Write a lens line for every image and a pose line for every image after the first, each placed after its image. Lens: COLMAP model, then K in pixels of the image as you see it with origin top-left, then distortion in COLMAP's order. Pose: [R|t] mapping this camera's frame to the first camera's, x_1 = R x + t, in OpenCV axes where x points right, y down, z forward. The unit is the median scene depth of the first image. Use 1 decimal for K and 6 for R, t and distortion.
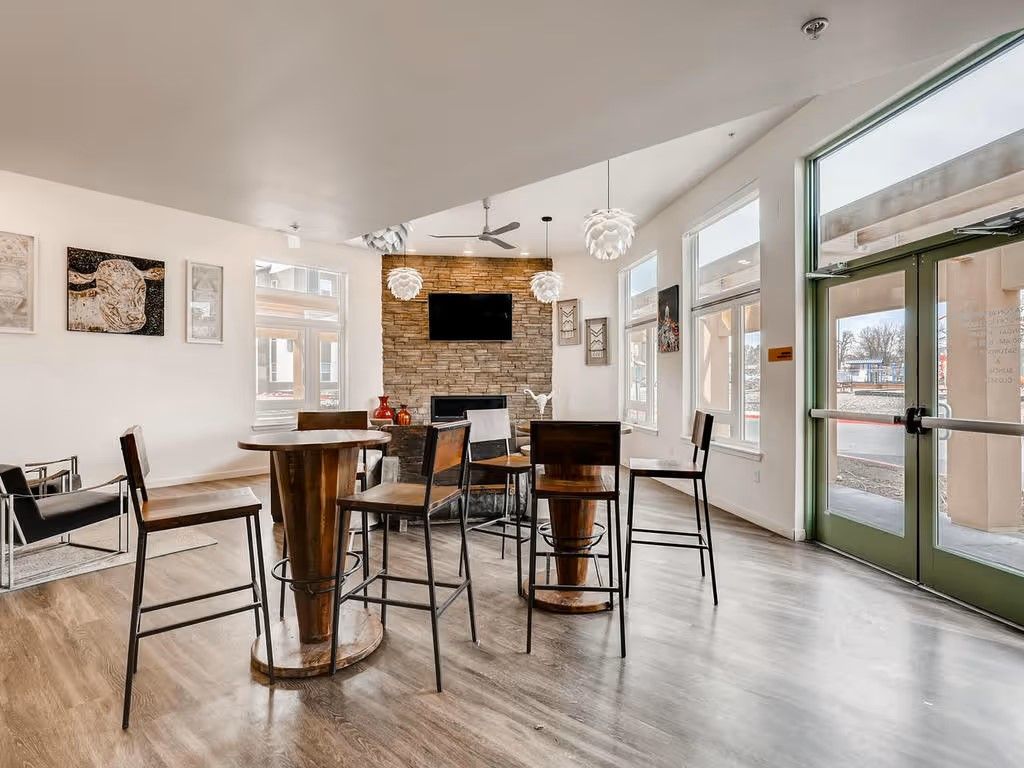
lens RADIAL K [[525.8, 0, 512.7], [0, 525.8, 380.4], [0, 0, 1]] dist [0.002356, 0.000749]
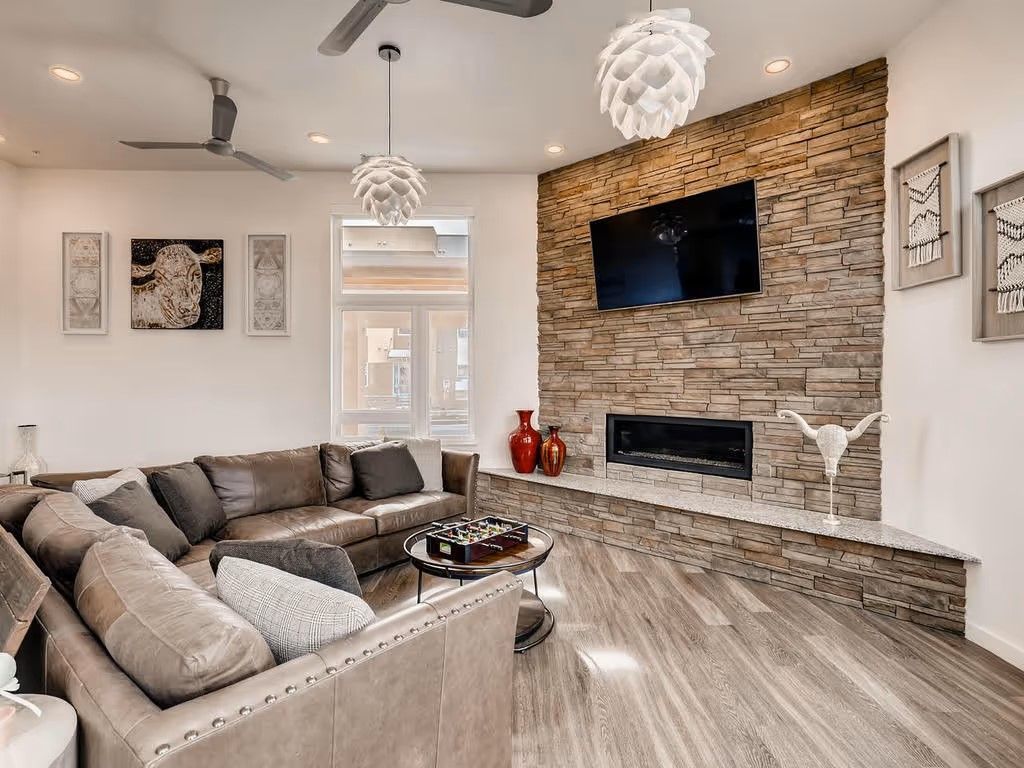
lens RADIAL K [[525.8, 0, 511.2], [0, 525.8, 382.6], [0, 0, 1]] dist [0.002356, 0.000749]
pose [[0.652386, 0.008859, -0.757835, 0.248377], [-0.002964, 0.999954, 0.009138, -0.008535], [0.757881, -0.003715, 0.652382, 0.752546]]
